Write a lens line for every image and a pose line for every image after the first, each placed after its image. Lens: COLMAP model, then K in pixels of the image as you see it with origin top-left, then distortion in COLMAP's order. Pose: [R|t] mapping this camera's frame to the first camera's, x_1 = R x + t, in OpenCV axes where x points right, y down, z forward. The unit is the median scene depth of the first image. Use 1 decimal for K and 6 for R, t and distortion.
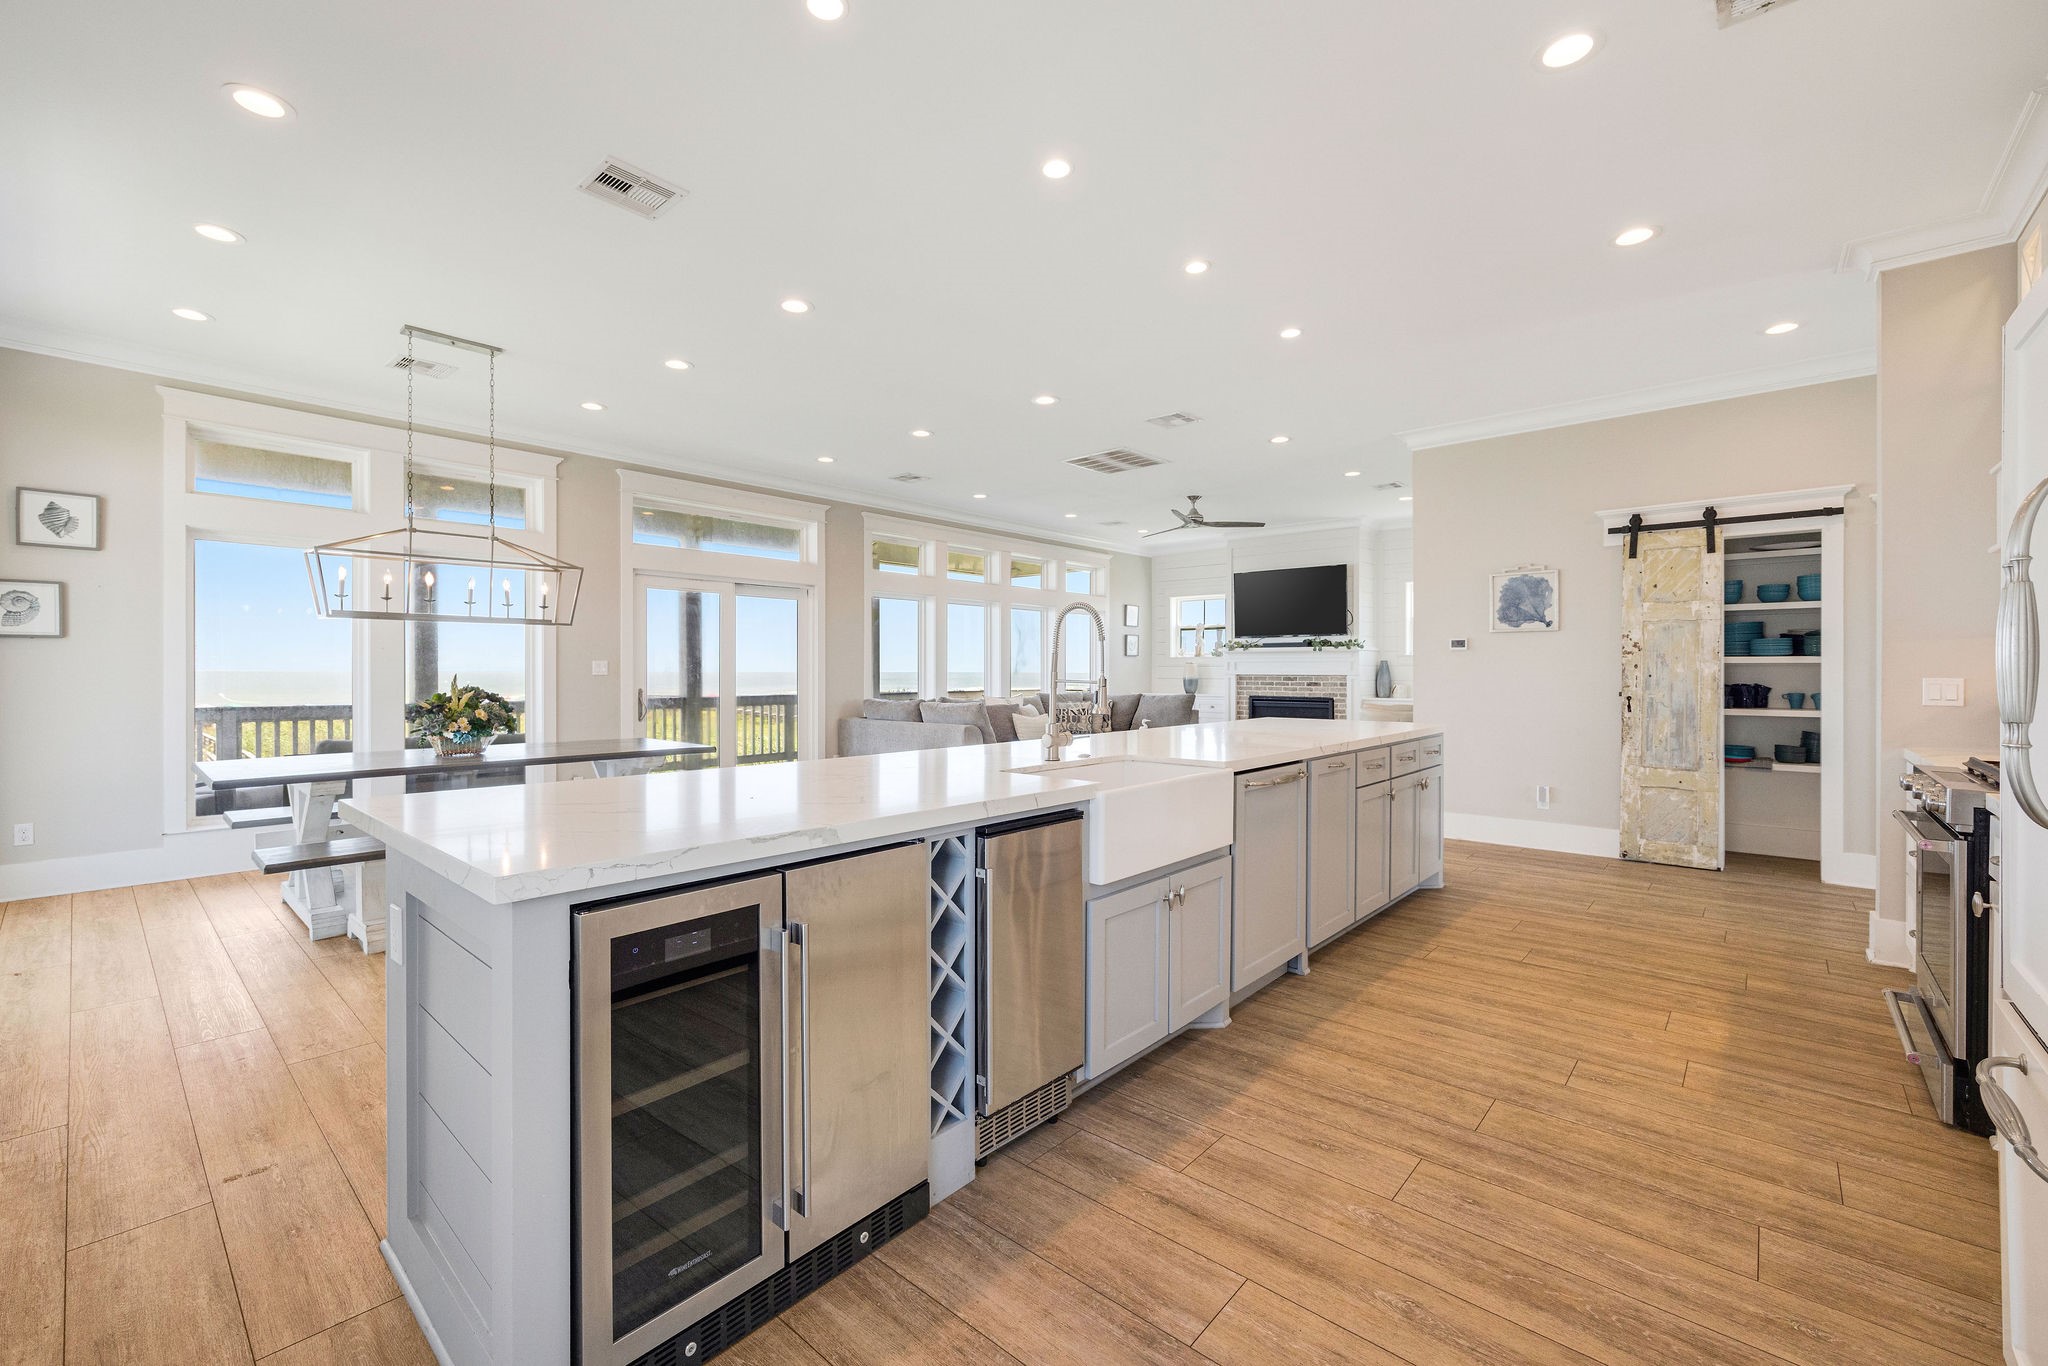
lens RADIAL K [[841.0, 0, 1024.0], [0, 841.0, 678.9], [0, 0, 1]] dist [-0.004162, 0.000391]
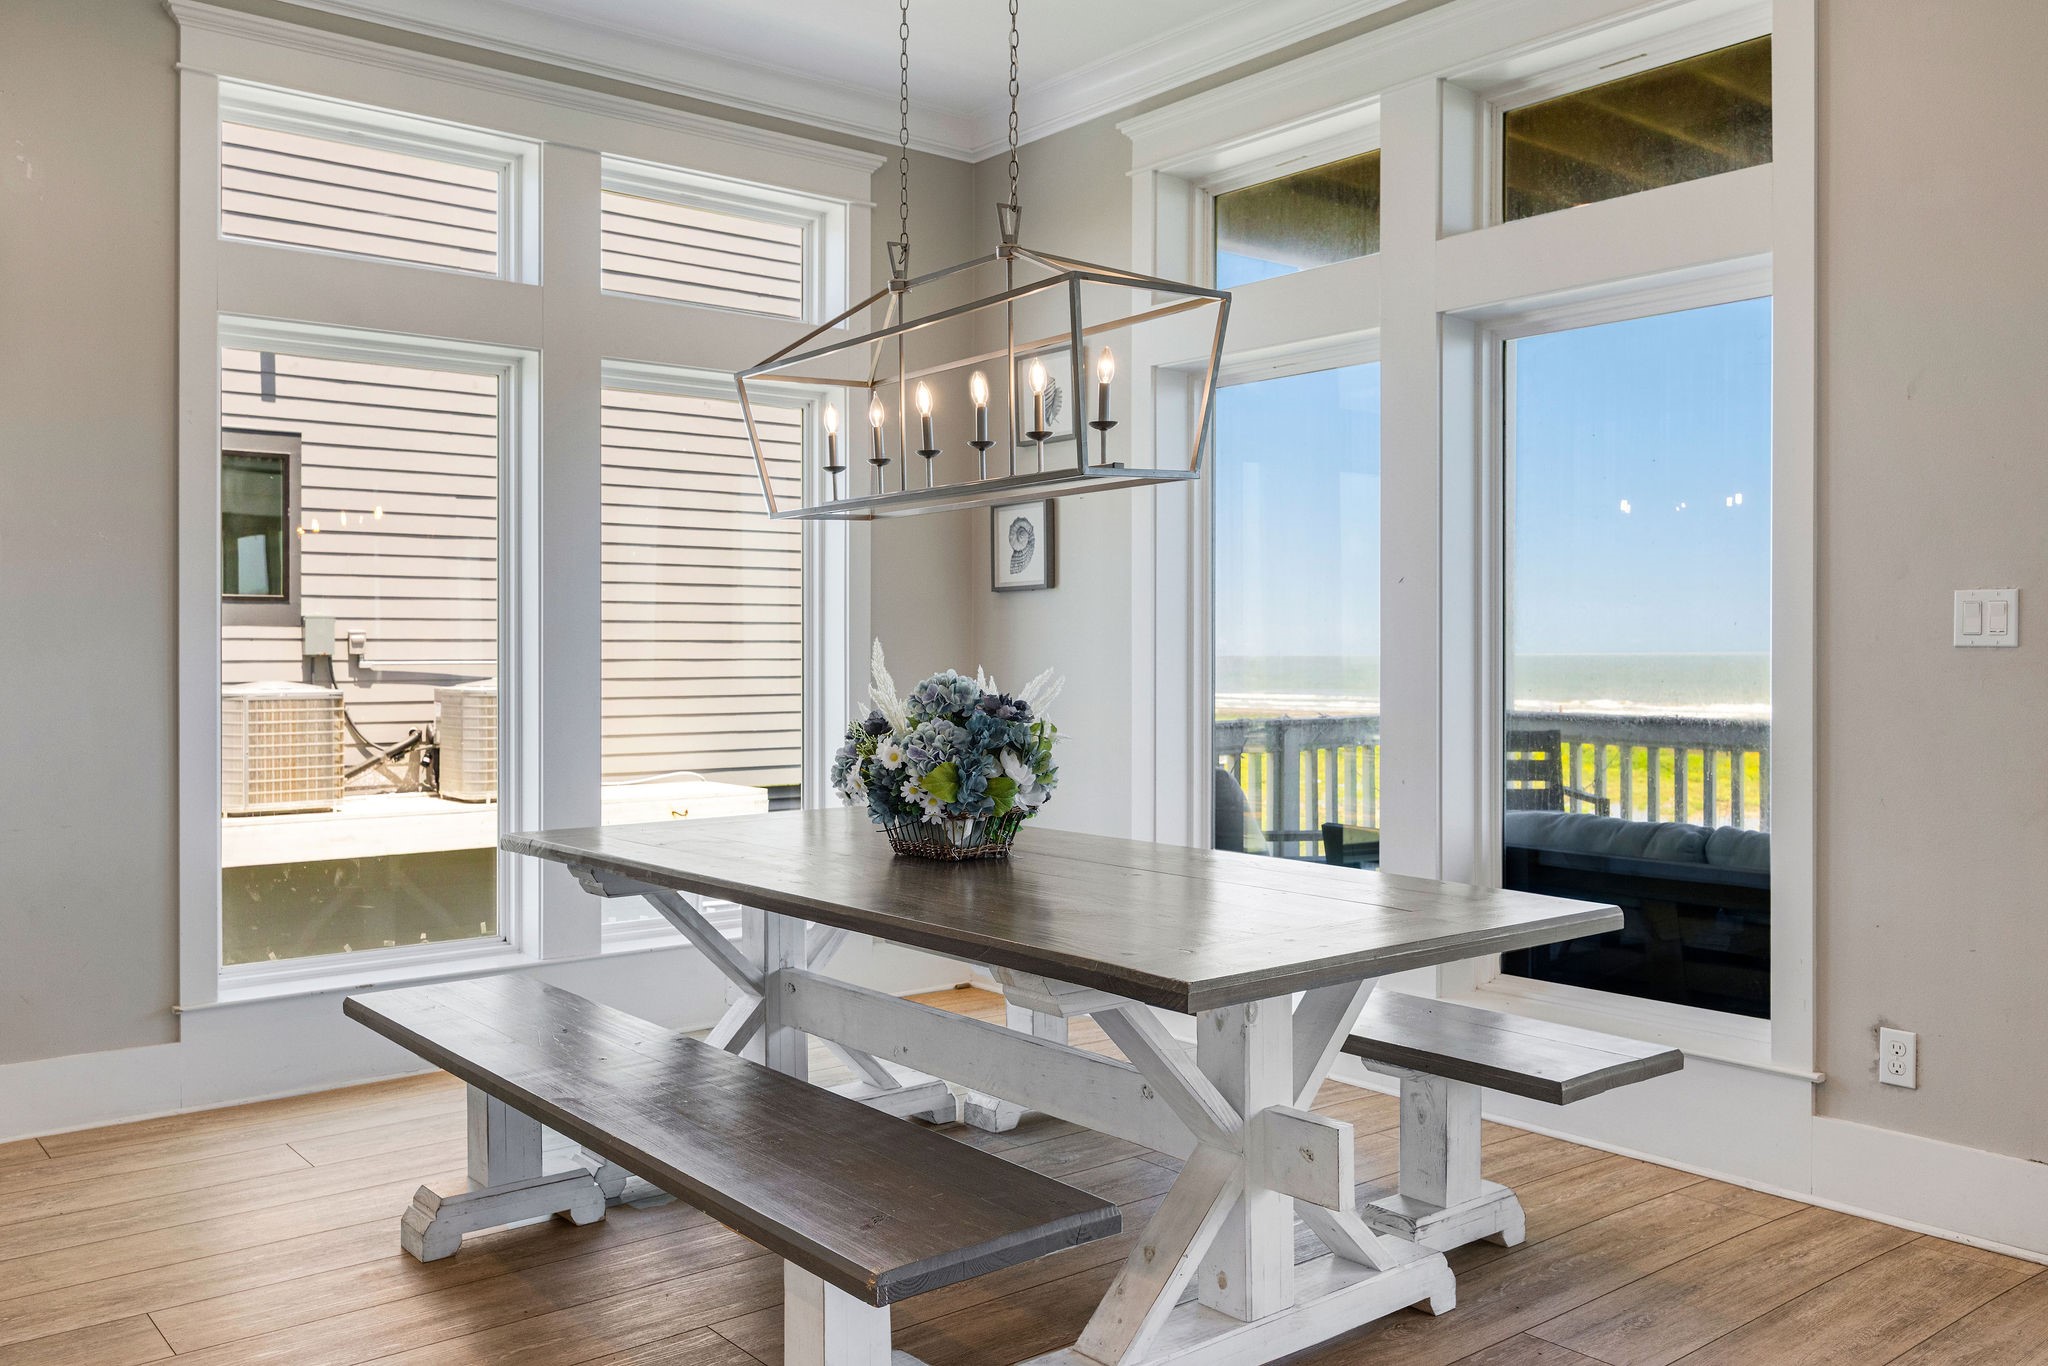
lens RADIAL K [[1736.1, 0, 1016.7], [0, 1736.1, 523.3], [0, 0, 1]] dist [0.046178, -0.014835]
pose [[-0.146908, -0.063961, -0.987080, 0.088651], [-0.003865, 0.997937, -0.064089, -0.007147], [0.989143, -0.005600, -0.146852, 0.964531]]
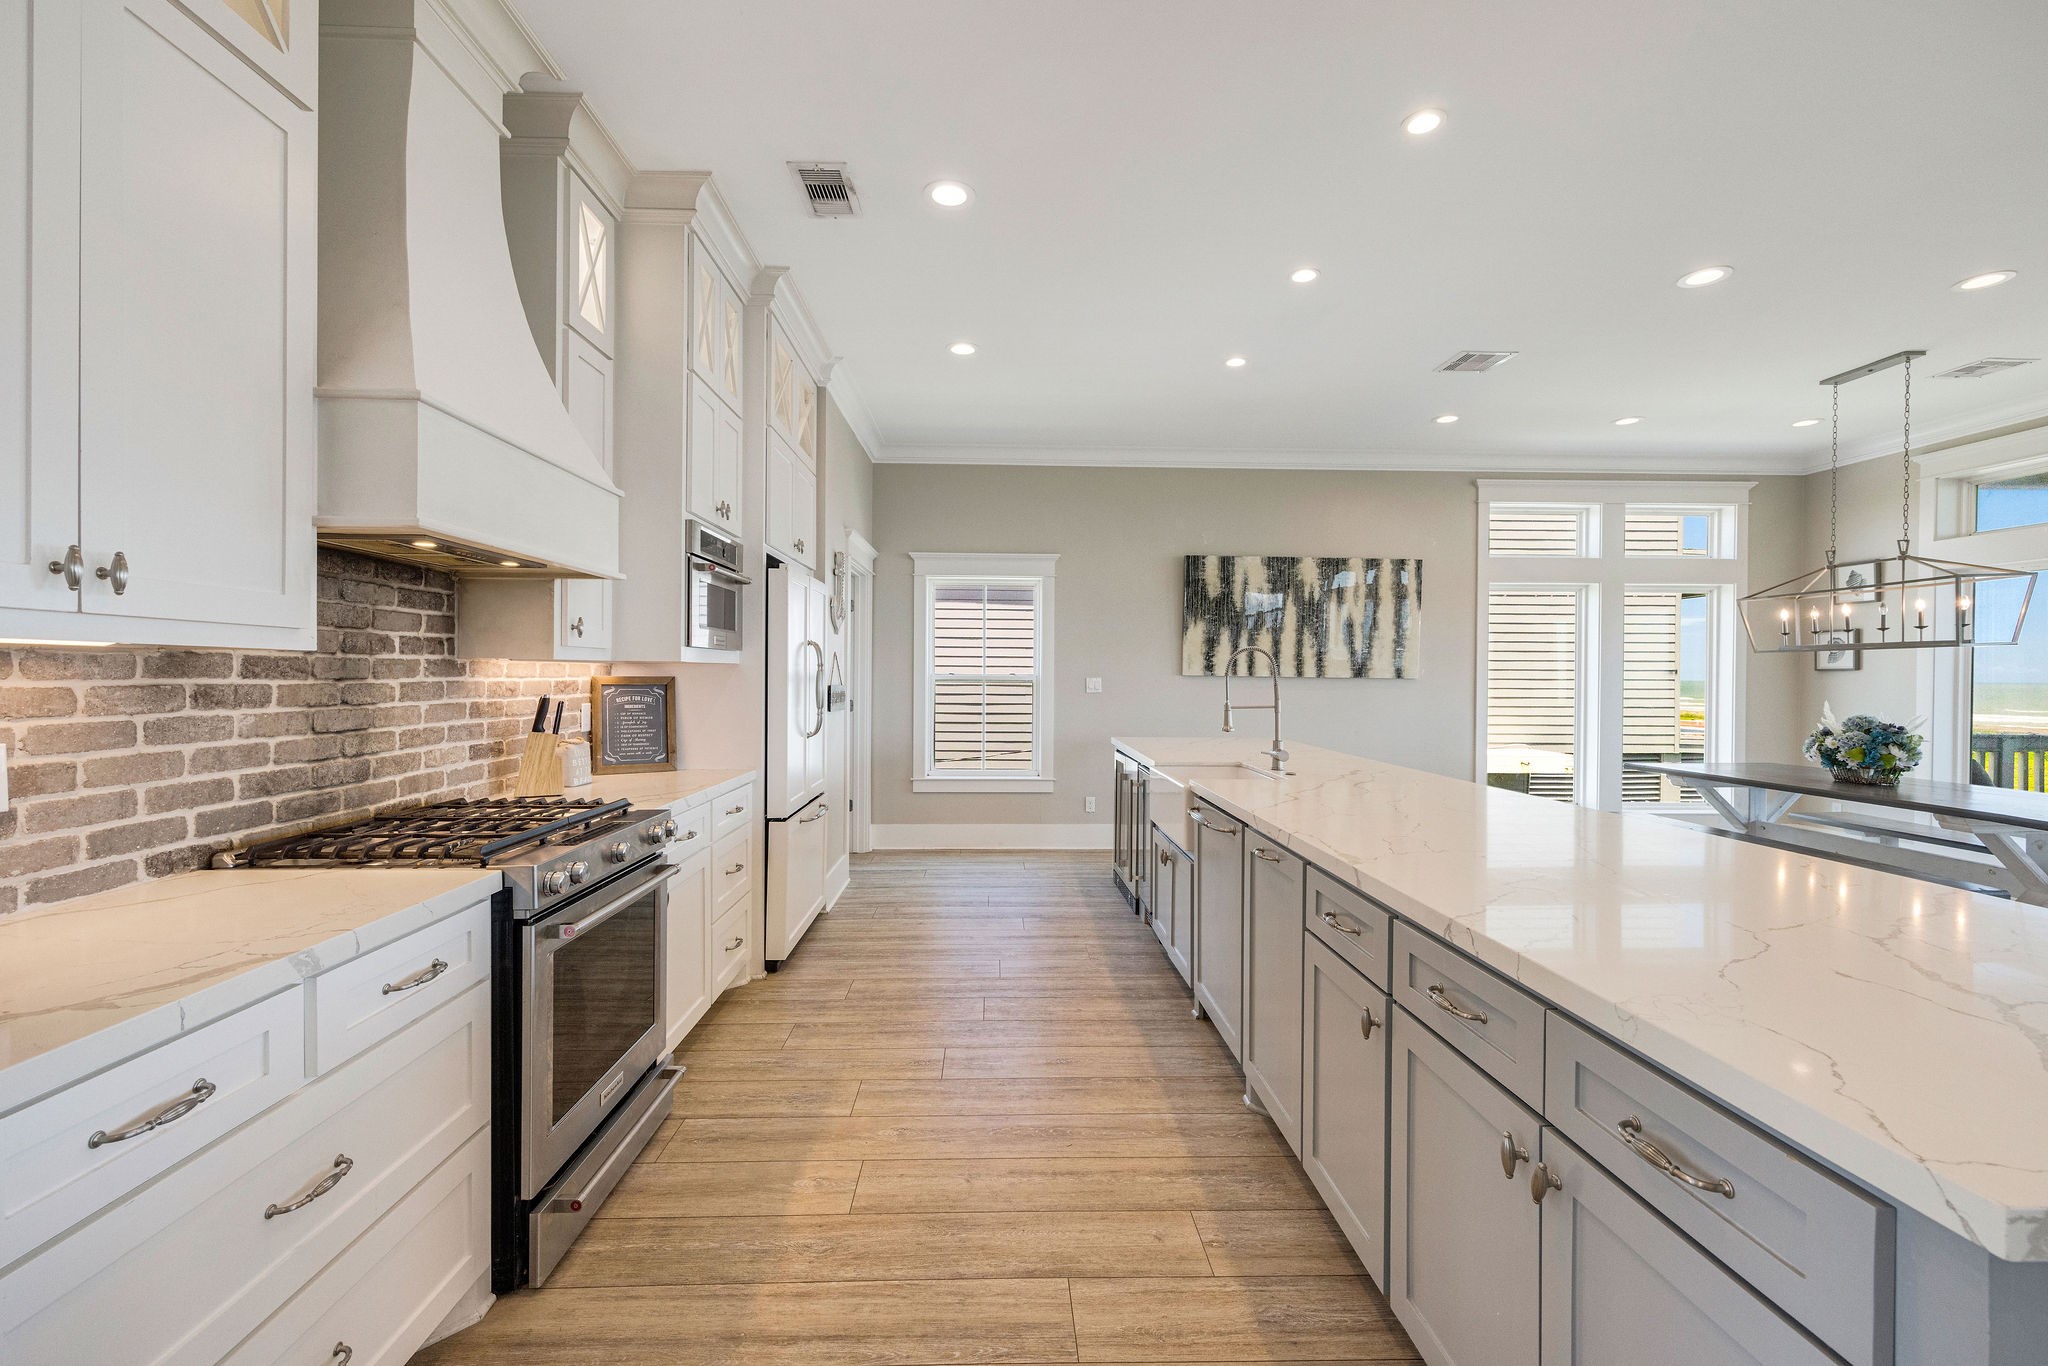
lens RADIAL K [[841.0, 0, 1015.9], [0, 841.0, 687.3], [0, 0, 1]] dist [-0.004162, 0.000391]
pose [[-0.729795, 0.004355, -0.683653, 0.632043], [-0.012223, 0.999737, 0.019417, -0.025775], [0.683557, 0.022527, -0.729549, 0.878686]]
